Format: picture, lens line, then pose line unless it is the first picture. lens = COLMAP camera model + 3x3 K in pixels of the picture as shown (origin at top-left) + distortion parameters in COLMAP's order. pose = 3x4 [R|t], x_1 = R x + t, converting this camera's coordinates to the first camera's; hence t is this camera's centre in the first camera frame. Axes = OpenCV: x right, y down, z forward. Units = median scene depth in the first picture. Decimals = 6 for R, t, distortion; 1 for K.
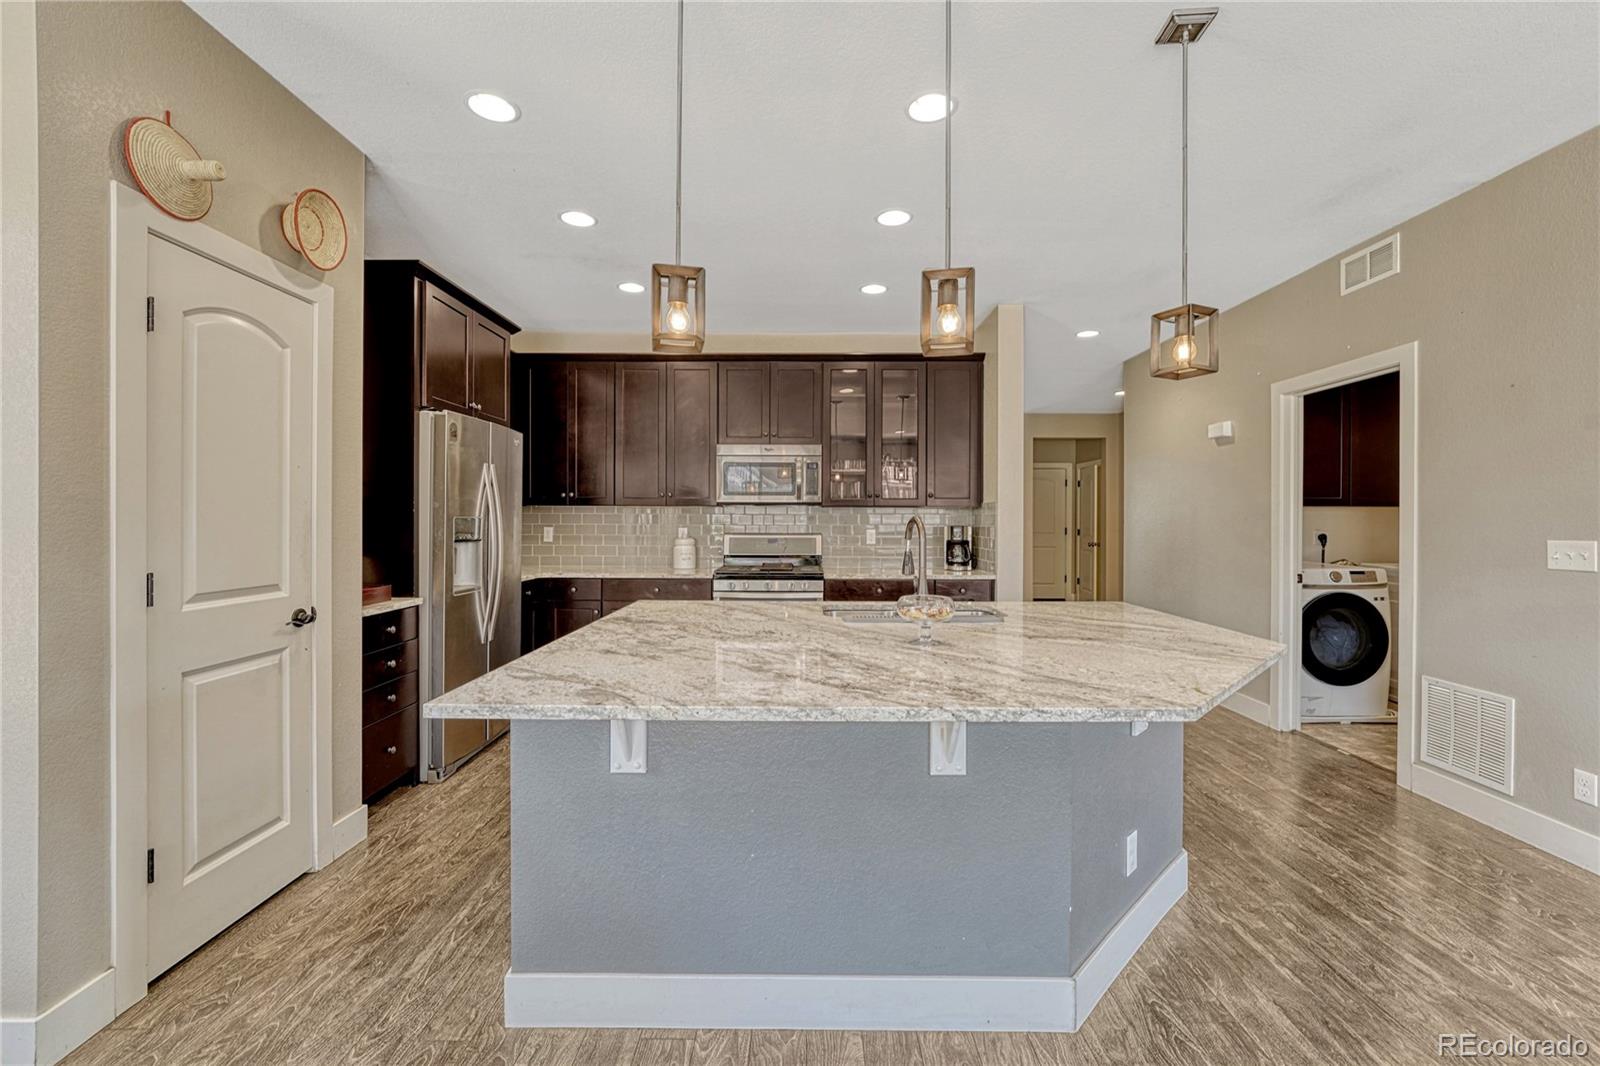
lens RADIAL K [[667.8, 0, 780.2], [0, 667.8, 524.2], [0, 0, 1]] dist [-0.008490, 0.001779]
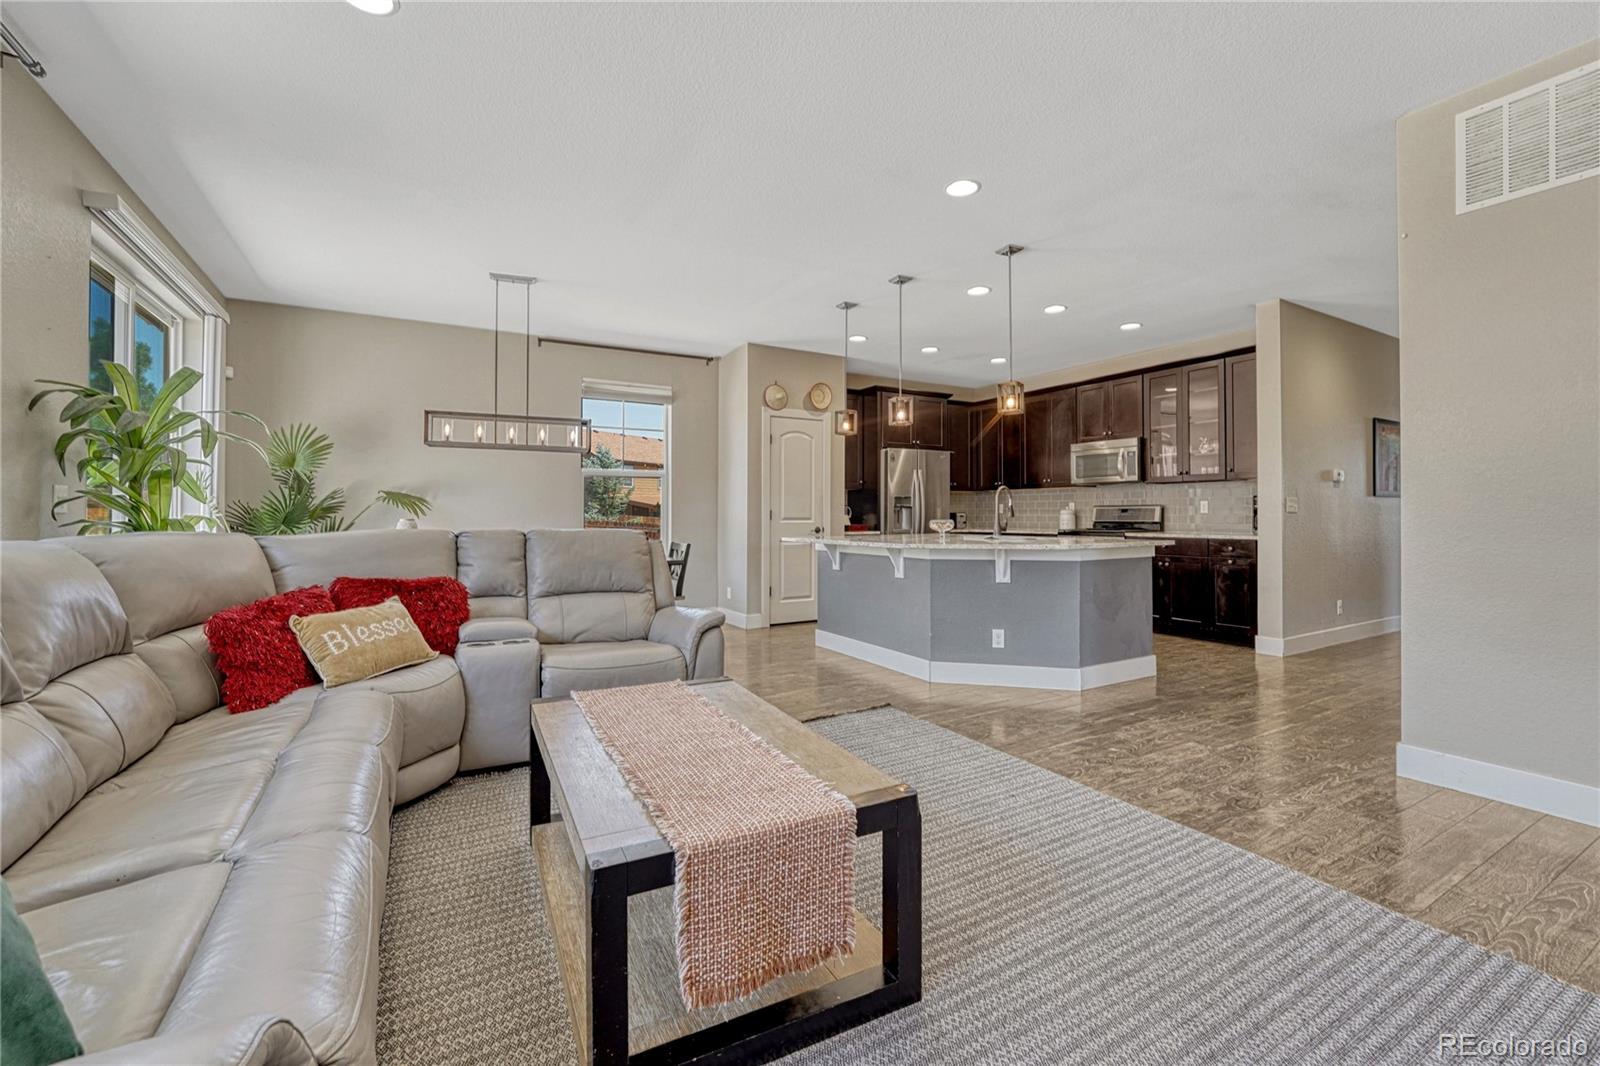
lens RADIAL K [[667.8, 0, 796.7], [0, 667.8, 507.5], [0, 0, 1]] dist [-0.008490, 0.001779]
pose [[0.503941, -0.013050, -0.863640, 1.125557], [-0.002689, 0.999857, -0.016677, 0.059171], [0.863734, 0.010727, 0.503834, -0.353689]]
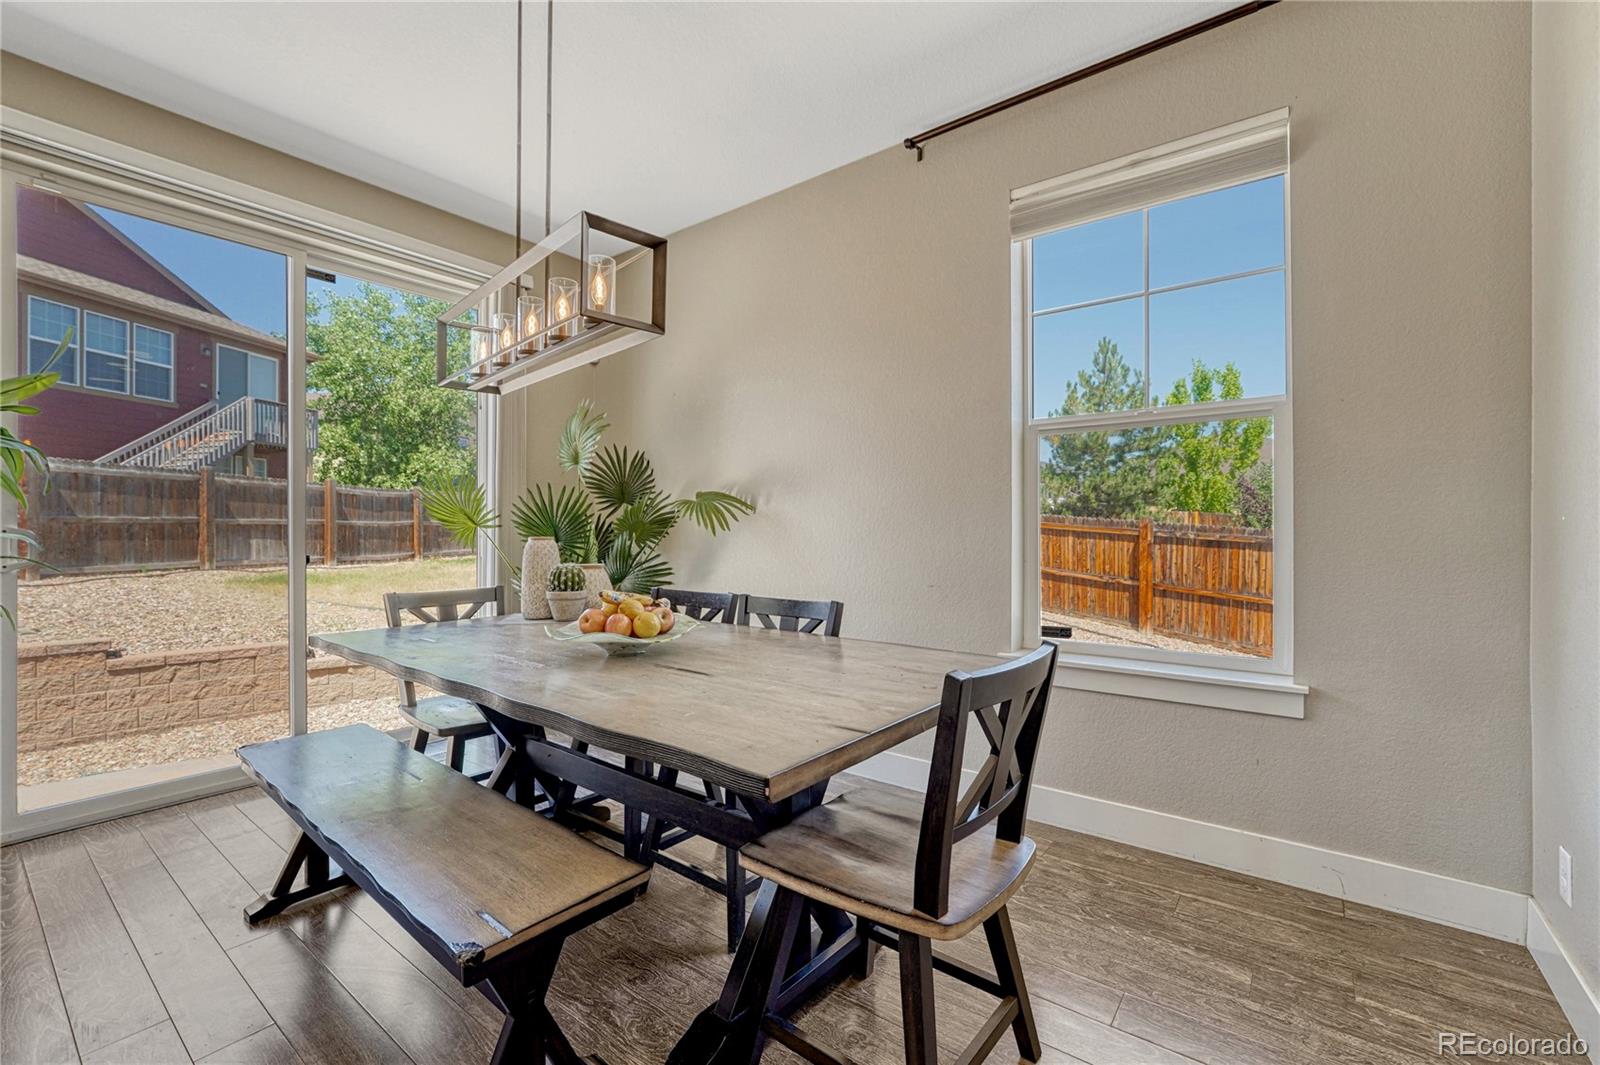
lens RADIAL K [[672.8, 0, 805.3], [0, 672.8, 531.5], [0, 0, 1]] dist [-0.005474, 0.000329]
pose [[-0.596357, -0.000437, -0.802719, 0.037758], [-0.005027, 0.999982, 0.003189, 0.051560], [0.802704, 0.005937, -0.596348, 0.291728]]
